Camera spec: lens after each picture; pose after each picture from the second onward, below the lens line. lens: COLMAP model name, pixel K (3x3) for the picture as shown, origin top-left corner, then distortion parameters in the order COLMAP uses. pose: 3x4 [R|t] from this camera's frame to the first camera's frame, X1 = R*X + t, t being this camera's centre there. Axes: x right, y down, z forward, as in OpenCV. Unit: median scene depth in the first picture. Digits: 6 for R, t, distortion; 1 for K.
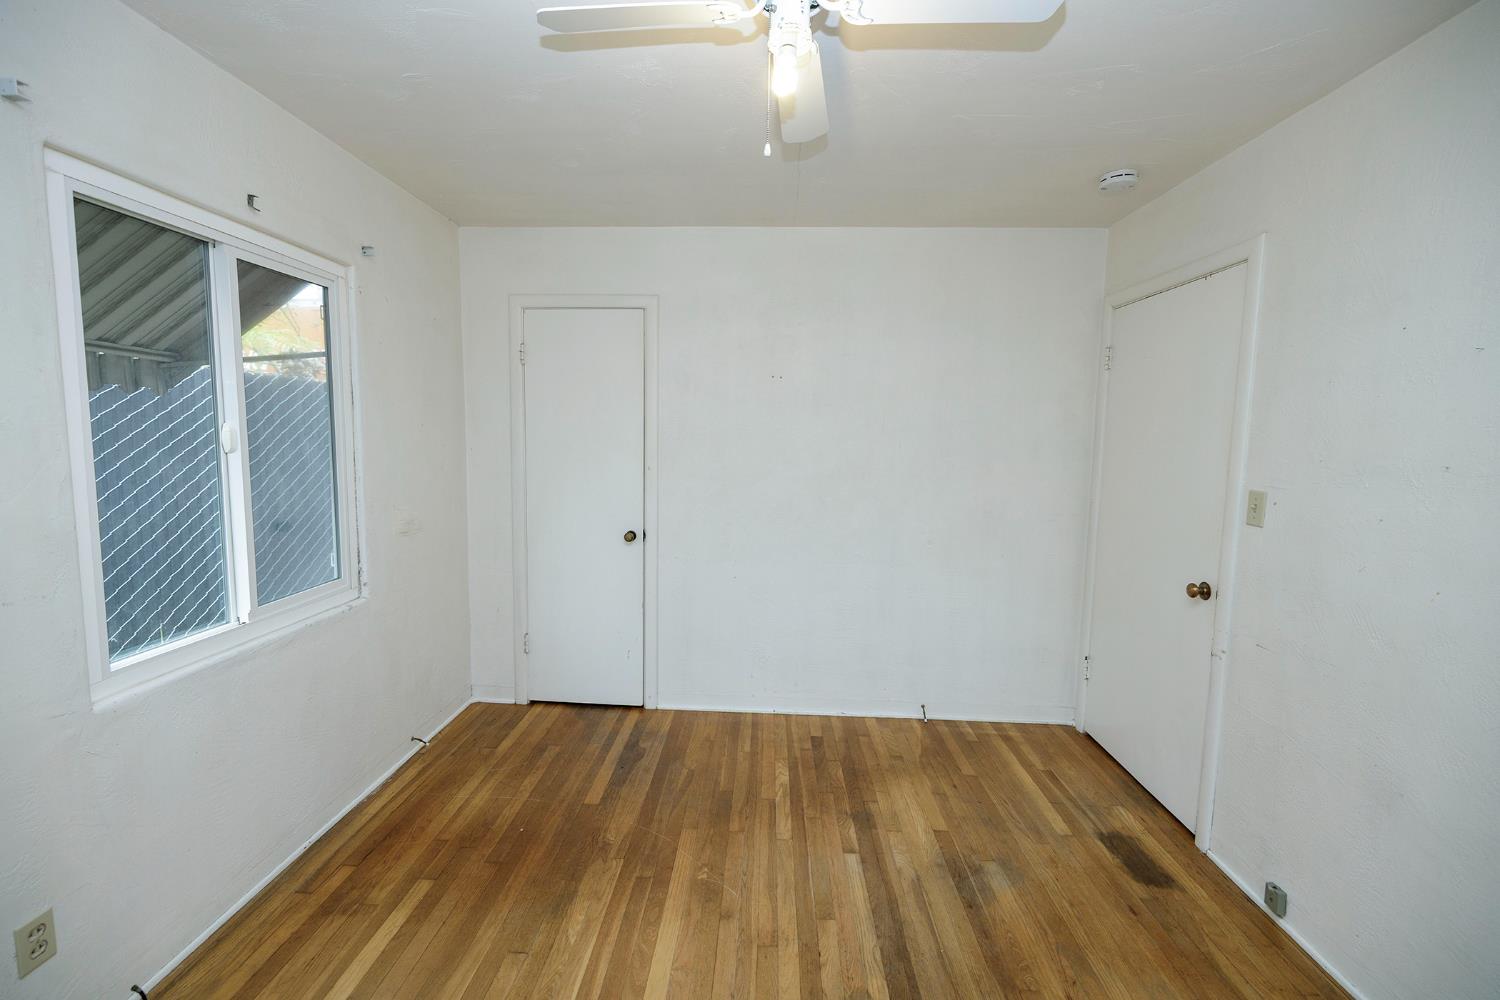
lens RADIAL K [[627.4, 0, 739.4], [0, 627.4, 497.3], [0, 0, 1]] dist [-0.000058, 0.000274]
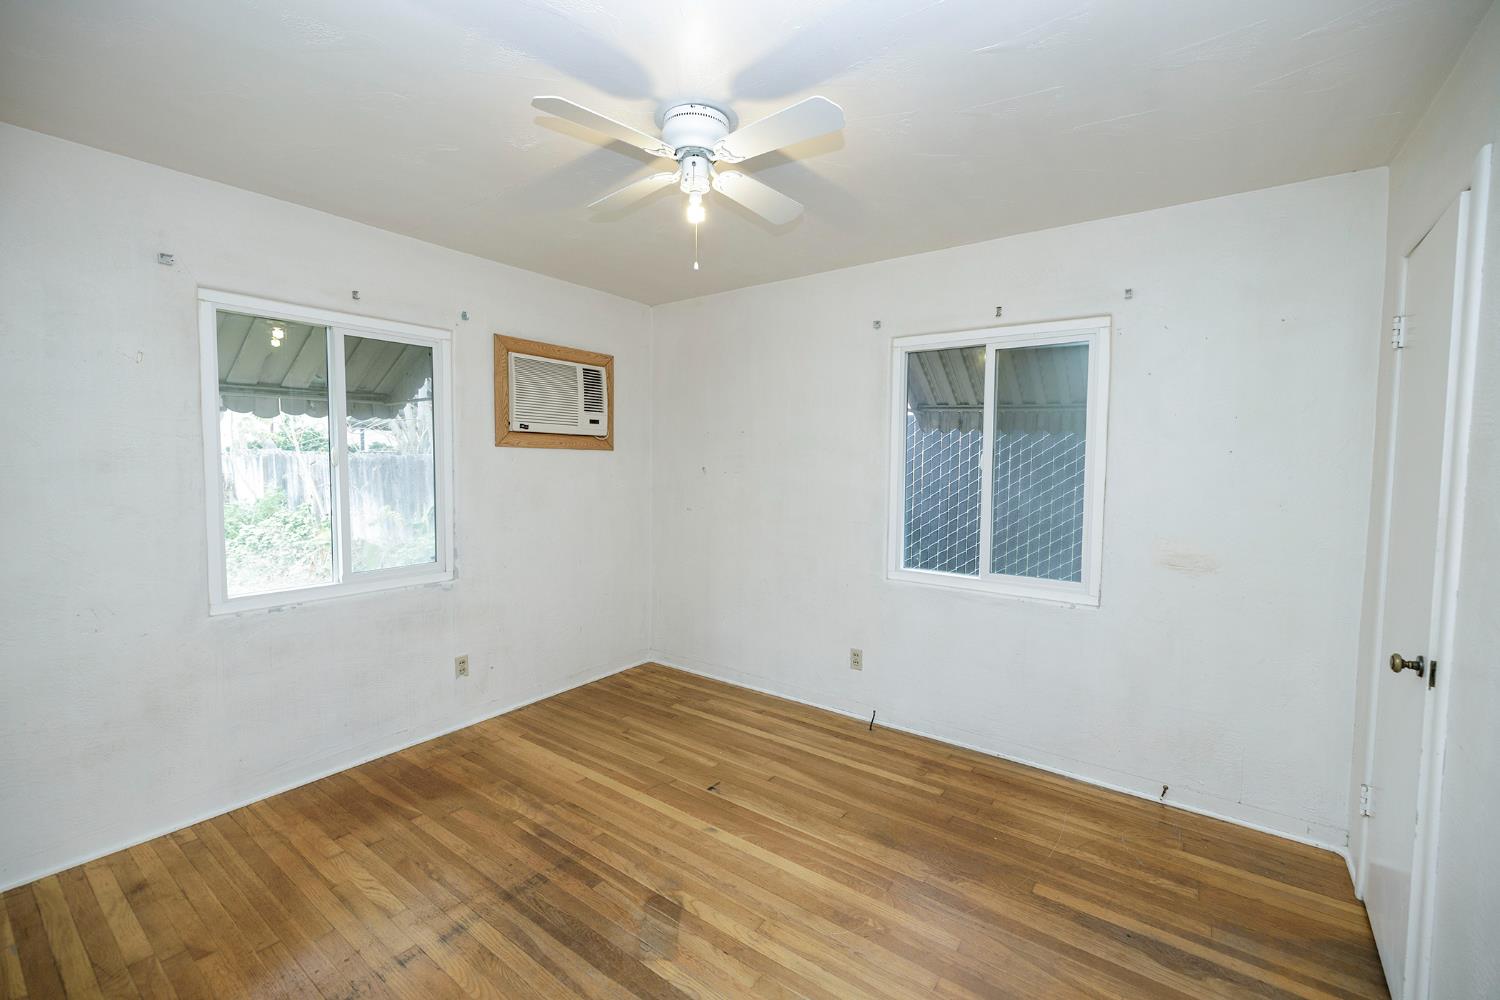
lens RADIAL K [[627.4, 0, 739.4], [0, 627.4, 497.3], [0, 0, 1]] dist [-0.000058, 0.000274]
pose [[-0.557203, 0.026155, -0.829965, 0.827317], [-0.105892, 0.989105, 0.102261, -0.097194], [0.823597, 0.144866, -0.548363, 1.290292]]
